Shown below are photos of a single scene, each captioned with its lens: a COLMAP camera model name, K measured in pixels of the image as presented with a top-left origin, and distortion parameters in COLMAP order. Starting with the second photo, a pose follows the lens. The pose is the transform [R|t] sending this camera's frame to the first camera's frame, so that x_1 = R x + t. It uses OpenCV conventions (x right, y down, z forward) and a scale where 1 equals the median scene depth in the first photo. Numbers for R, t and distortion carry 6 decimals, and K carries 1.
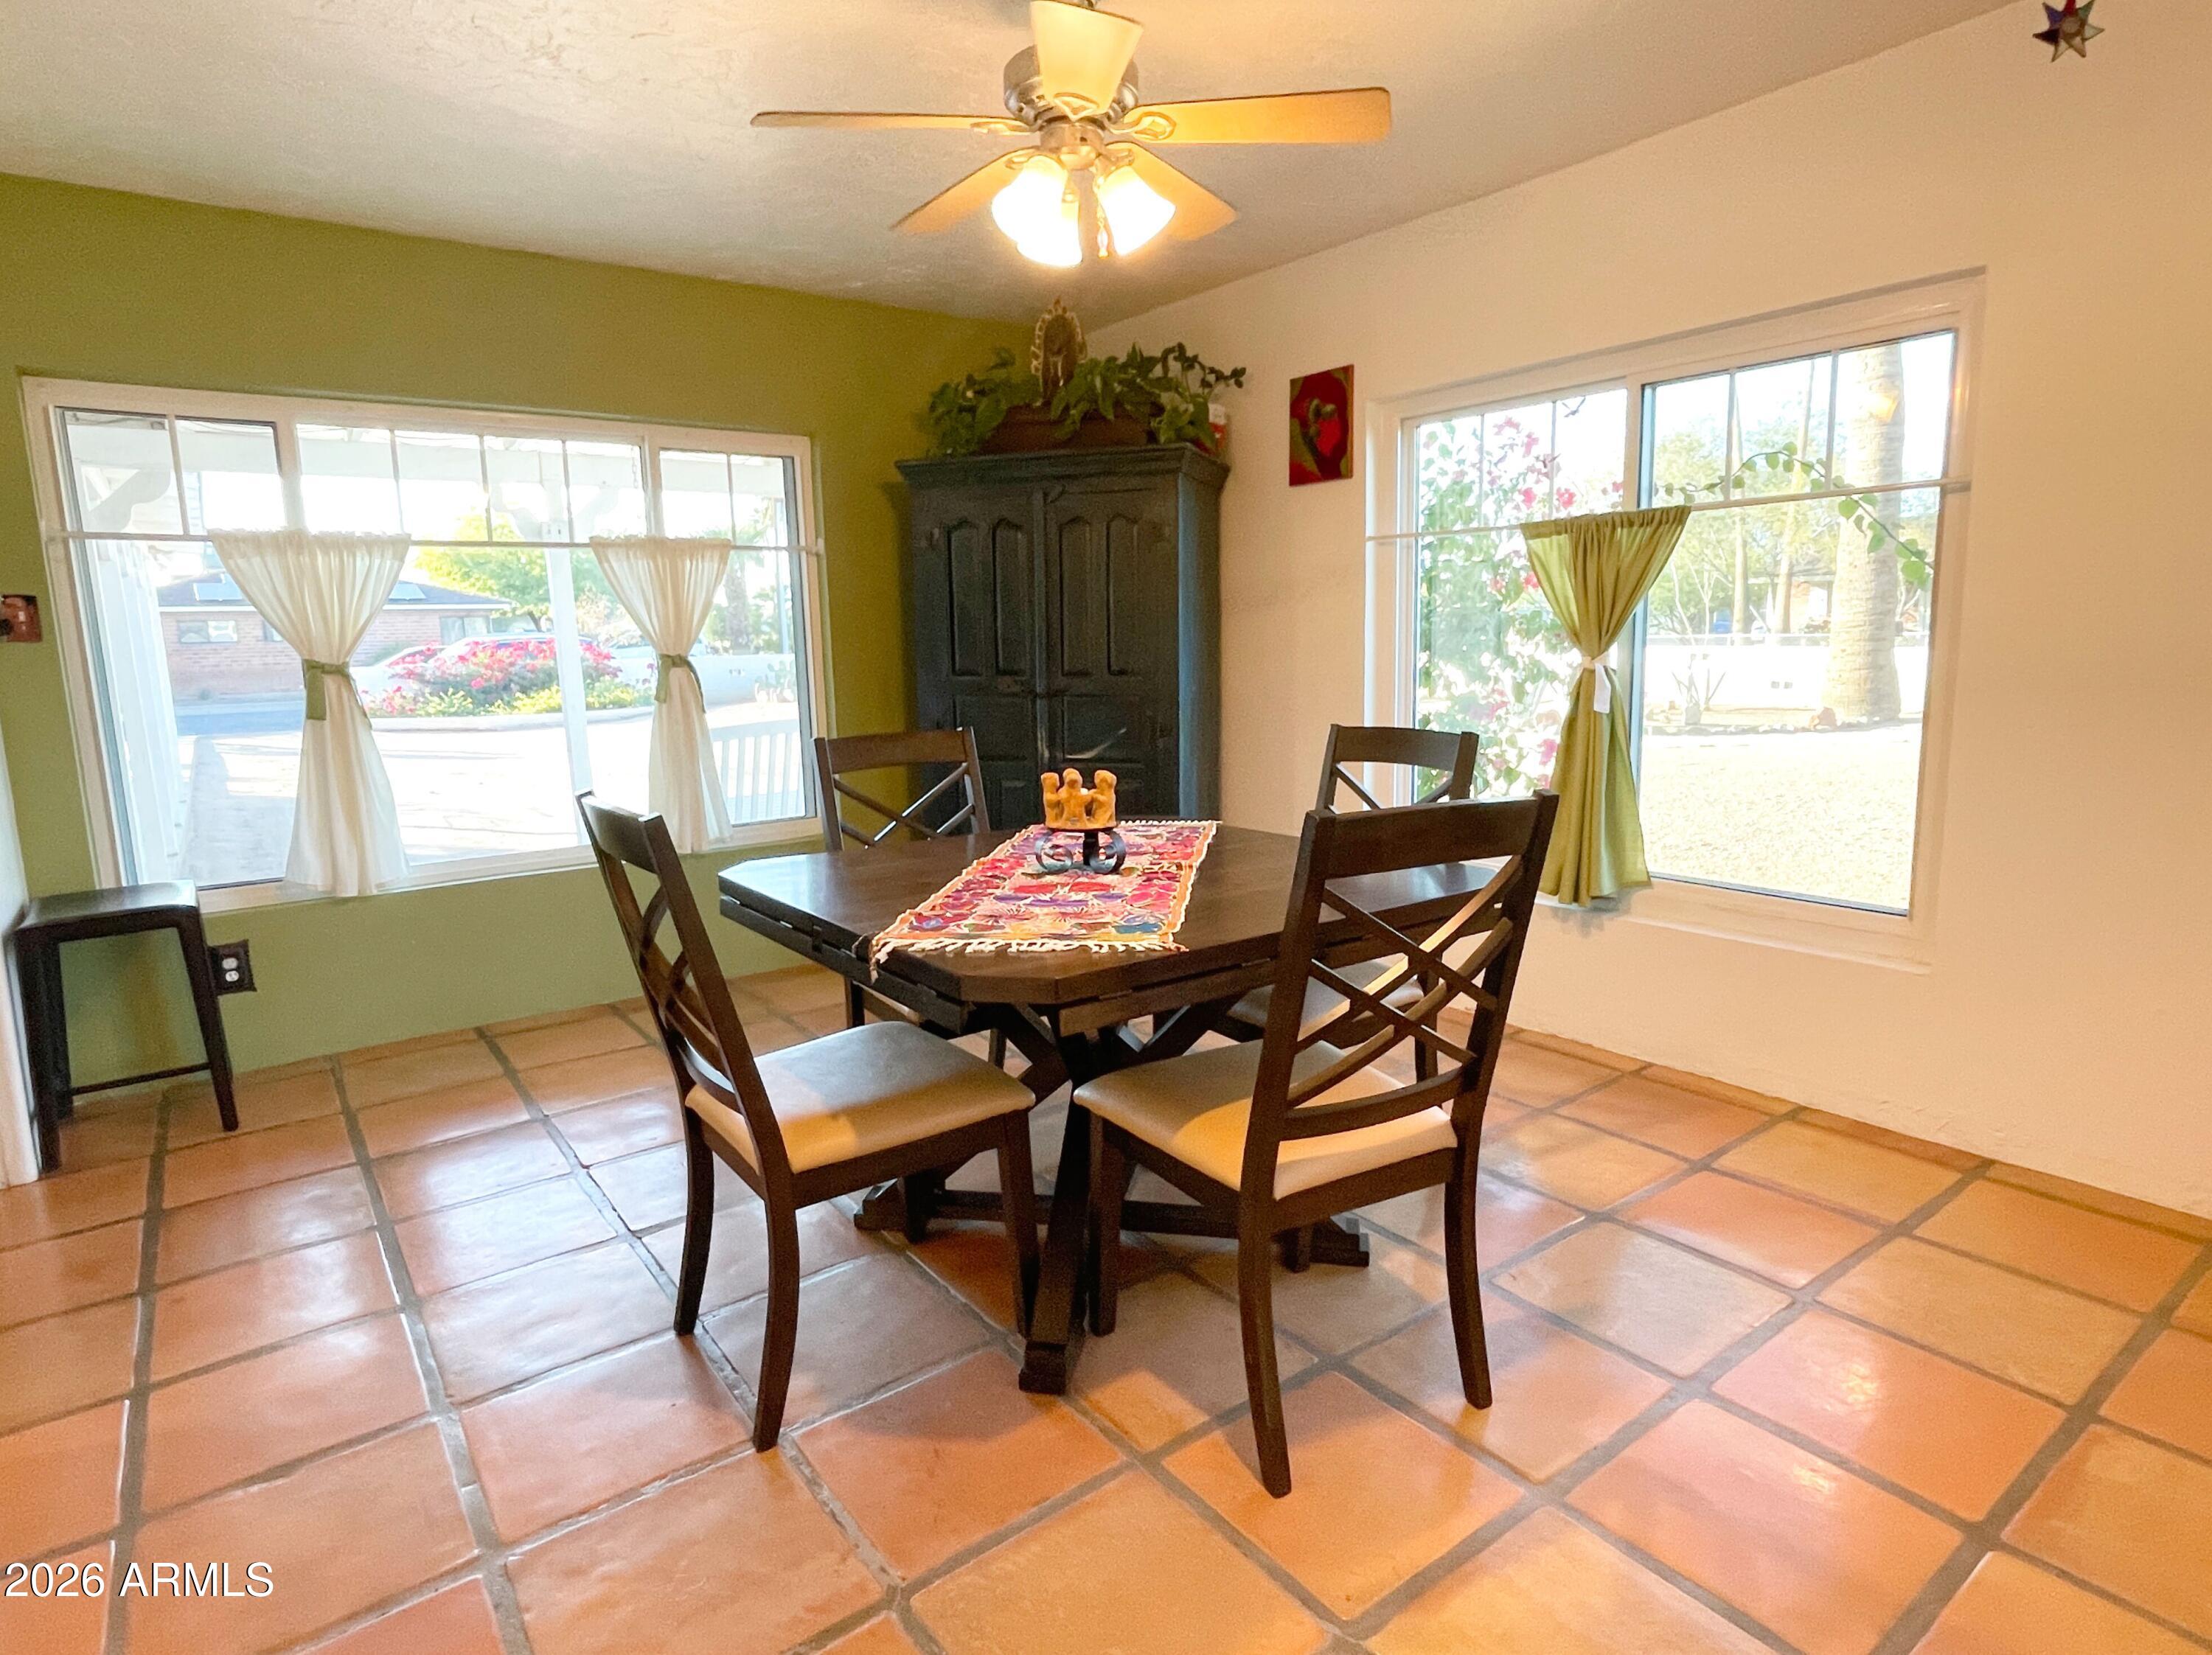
lens RADIAL K [[1209.4, 0, 1106.0], [0, 1209.4, 827.5], [0, 0, 1]] dist [-0.015808, 0.000188]
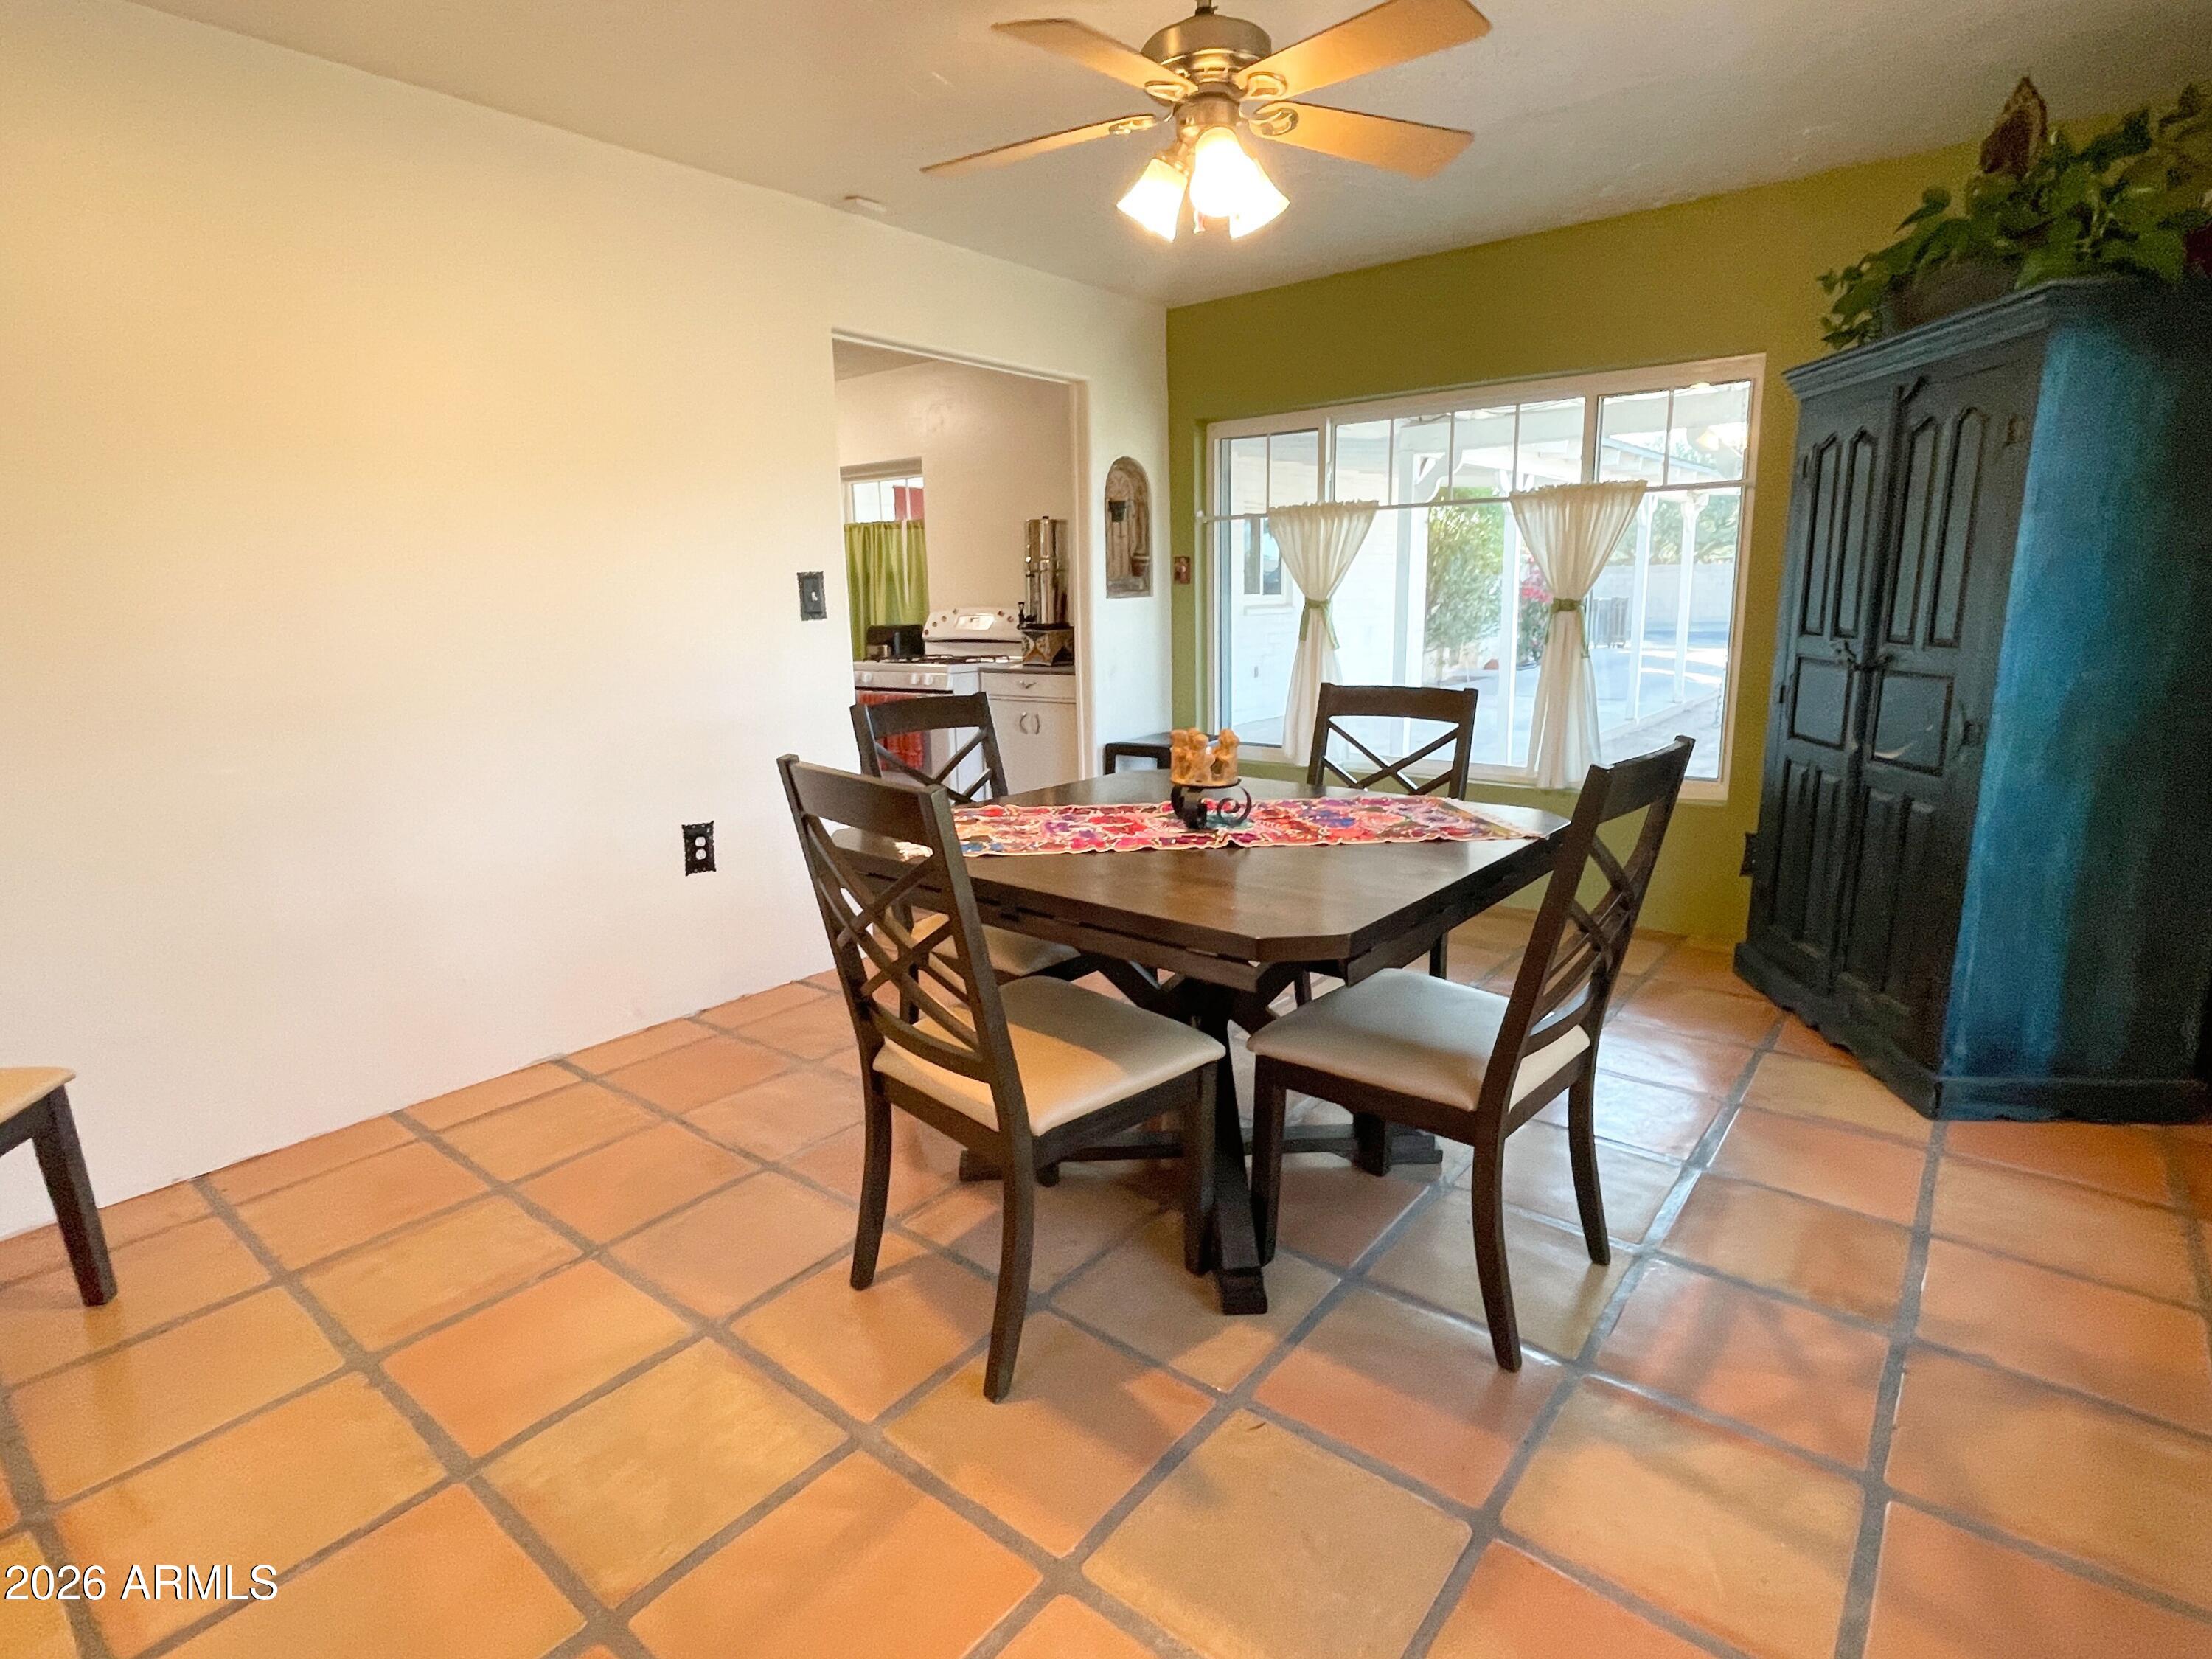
lens RADIAL K [[1156.9, 0, 1106.0], [0, 1156.9, 829.5], [0, 0, 1]] dist [-0.007925, 0.000156]
pose [[0.236791, 0.212823, -0.947964, 0.619191], [-0.142228, 0.972795, 0.182871, -0.088265], [0.961094, 0.091524, 0.260618, 0.434415]]
